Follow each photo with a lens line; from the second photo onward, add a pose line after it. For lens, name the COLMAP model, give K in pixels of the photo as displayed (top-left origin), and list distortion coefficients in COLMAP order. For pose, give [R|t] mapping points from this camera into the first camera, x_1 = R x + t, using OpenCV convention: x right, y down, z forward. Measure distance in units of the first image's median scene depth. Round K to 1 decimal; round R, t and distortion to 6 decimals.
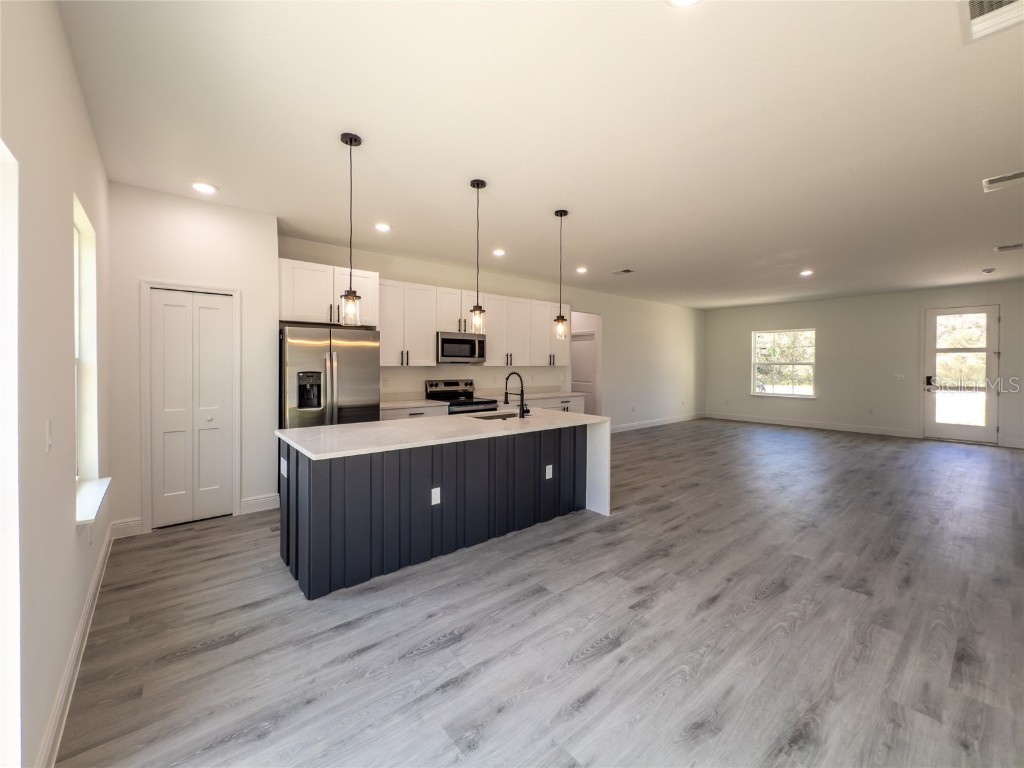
lens RADIAL K [[416.2, 0, 525.3], [0, 416.2, 362.5], [0, 0, 1]] dist [0.001135, 0.000161]
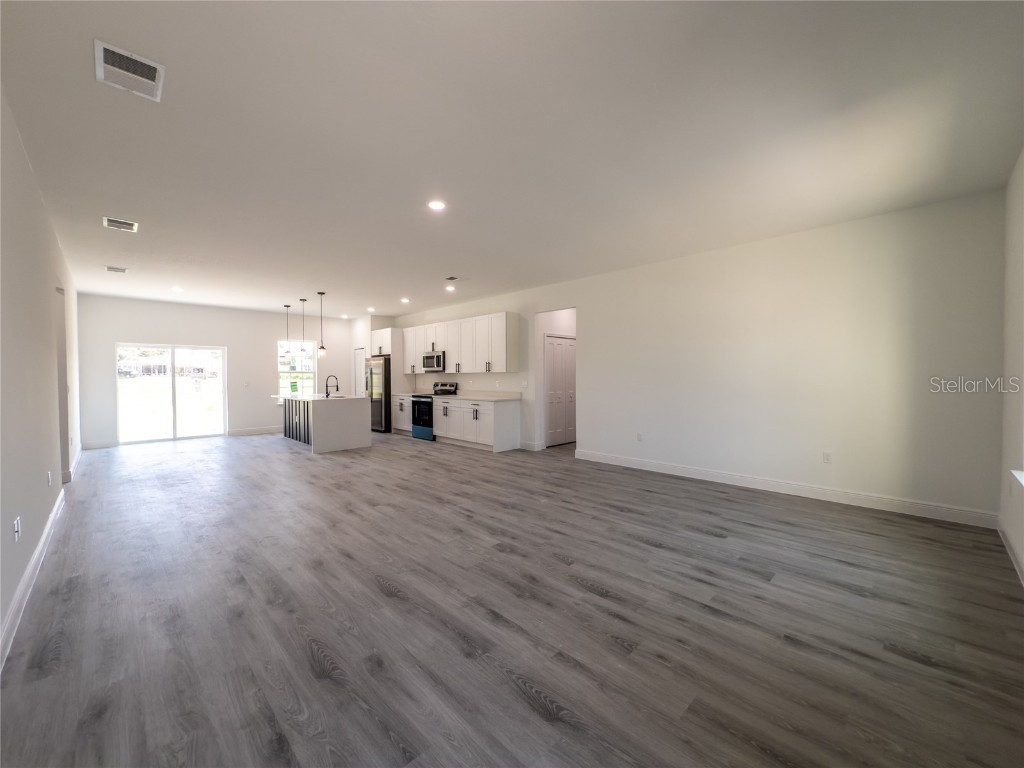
lens RADIAL K [[411.4, 0, 512.0], [0, 411.4, 384.0], [0, 0, 1]] dist [-0.000174, 0.000235]
pose [[0.070104, 0.022669, -0.997282, 1.811767], [0.009848, 0.999677, 0.023415, 0.022048], [0.997491, -0.011462, 0.069858, 1.544046]]
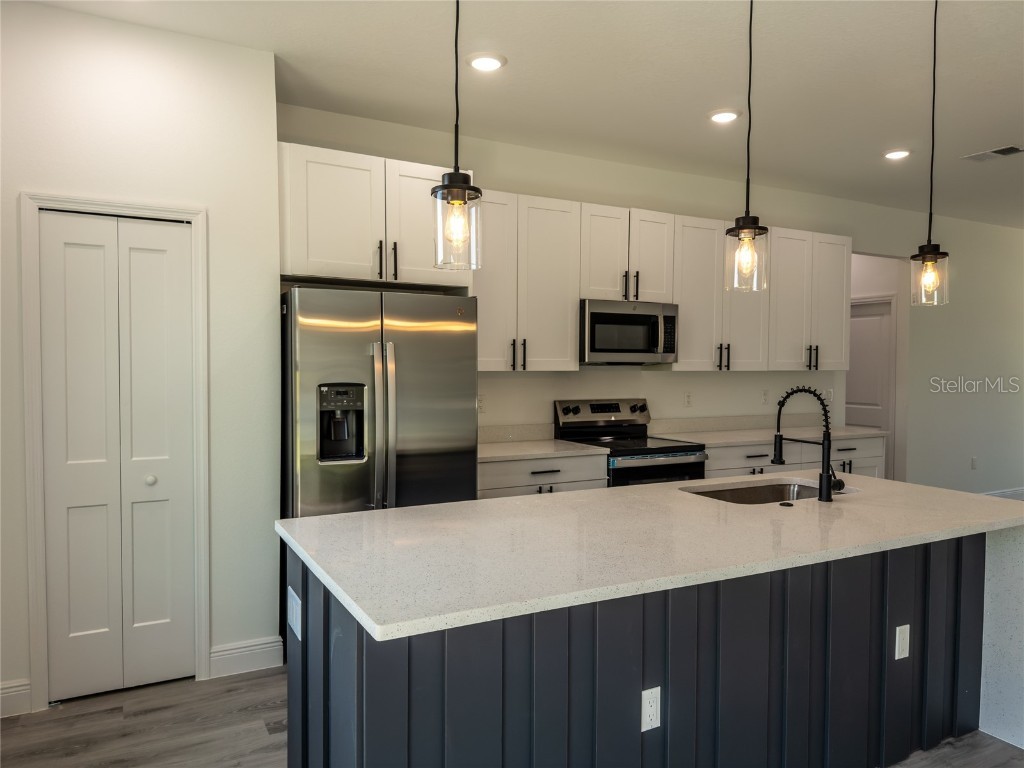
lens RADIAL K [[709.0, 0, 512.0], [0, 709.0, 384.0], [0, 0, 1]] dist [0.067726, -0.069594]
pose [[0.976318, 0.008126, -0.216188, -0.141042], [-0.001486, 0.999523, 0.030858, -0.001916], [0.216335, -0.029806, 0.975864, 0.232409]]
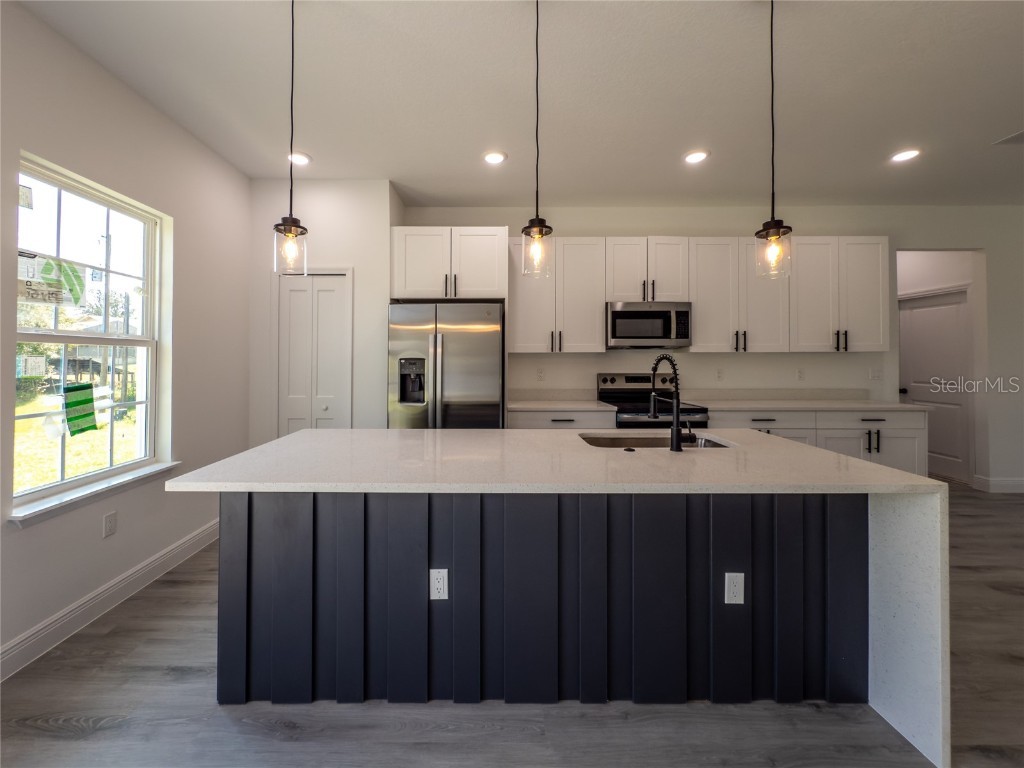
lens RADIAL K [[420.1, 0, 509.5], [0, 420.1, 351.8], [0, 0, 1]] dist [0.000389, -0.000244]
pose [[0.755242, -0.017506, -0.655212, 0.150762], [0.006412, 0.999793, -0.019321, 0.025067], [0.655414, 0.010391, 0.755198, 0.464947]]
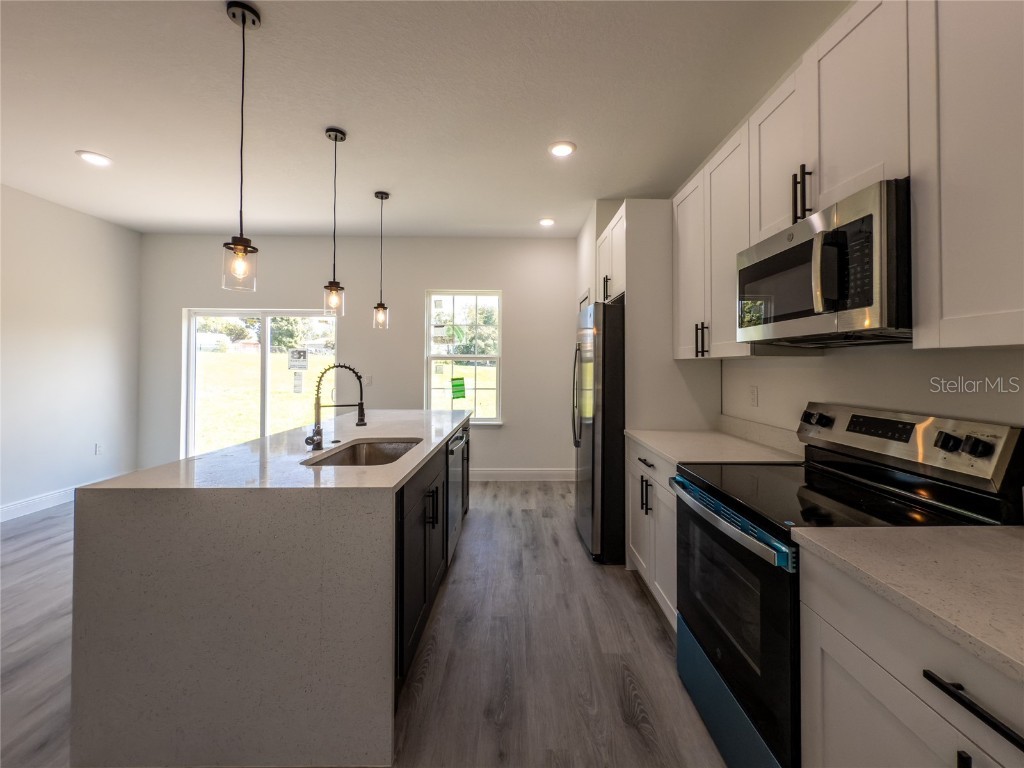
lens RADIAL K [[416.2, 0, 525.3], [0, 416.2, 362.5], [0, 0, 1]] dist [0.001135, 0.000161]
pose [[-0.637618, -0.010390, -0.770283, 0.202262], [0.000229, 0.999906, -0.013677, 0.025382], [0.770353, -0.008897, -0.637556, 1.346145]]
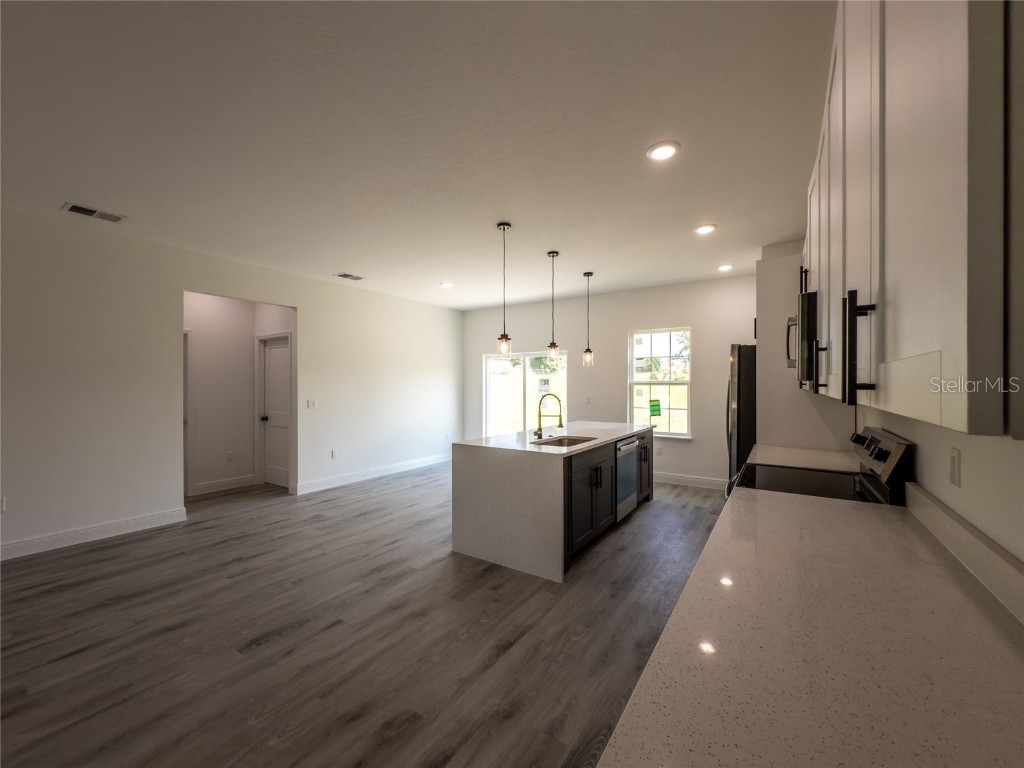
lens RADIAL K [[411.4, 0, 512.0], [0, 411.4, 384.0], [0, 0, 1]] dist [-0.000174, 0.000235]
pose [[-0.965223, 0.003200, -0.261410, 0.276348], [0.005030, 0.999967, -0.006331, 0.005589], [0.261381, -0.007426, -0.965207, 1.693693]]
